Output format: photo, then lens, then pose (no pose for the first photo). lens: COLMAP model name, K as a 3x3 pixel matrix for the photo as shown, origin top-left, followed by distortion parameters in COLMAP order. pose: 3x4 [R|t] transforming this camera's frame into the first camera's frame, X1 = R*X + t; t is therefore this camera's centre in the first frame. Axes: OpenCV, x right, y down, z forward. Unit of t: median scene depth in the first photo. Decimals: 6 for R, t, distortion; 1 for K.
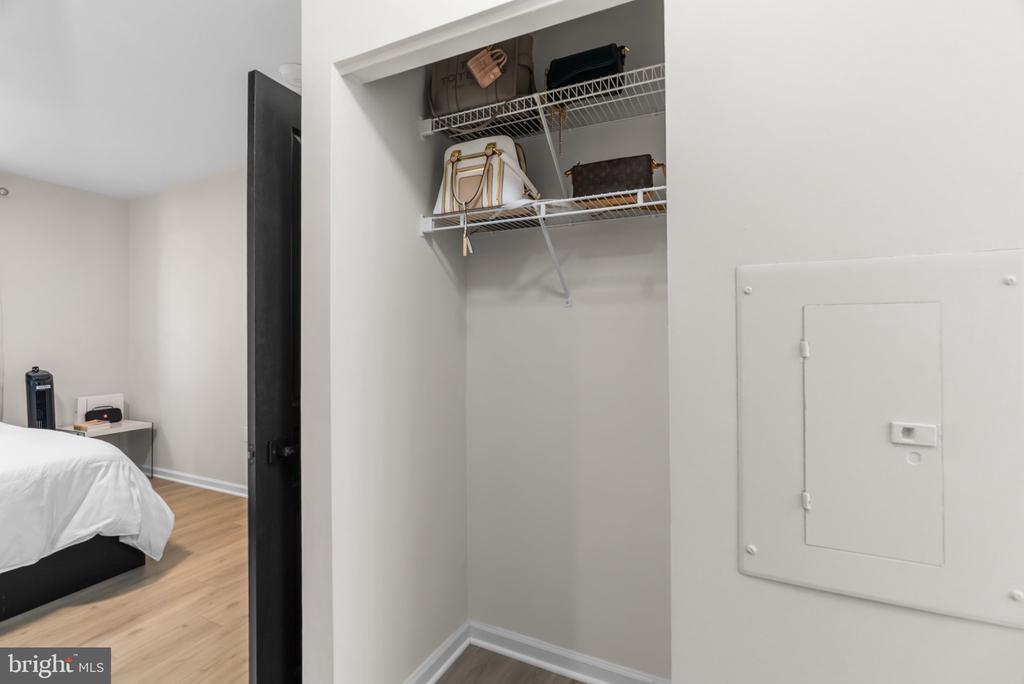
lens RADIAL K [[471.2, 0, 509.2], [0, 471.2, 334.0], [0, 0, 1]] dist [-0.004488, -0.001099]
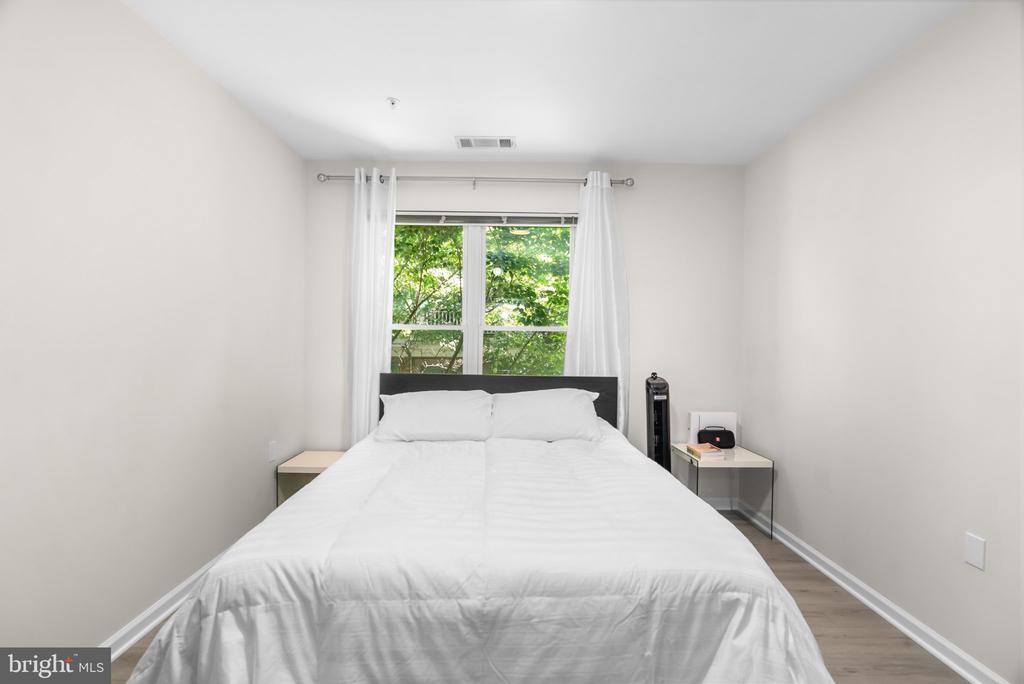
lens RADIAL K [[471.2, 0, 509.2], [0, 471.2, 334.0], [0, 0, 1]] dist [-0.004488, -0.001099]
pose [[0.452989, 0.004749, -0.891504, -0.337774], [-0.010558, 0.999944, -0.000038, -0.002468], [0.891454, 0.009430, 0.453014, 0.348429]]
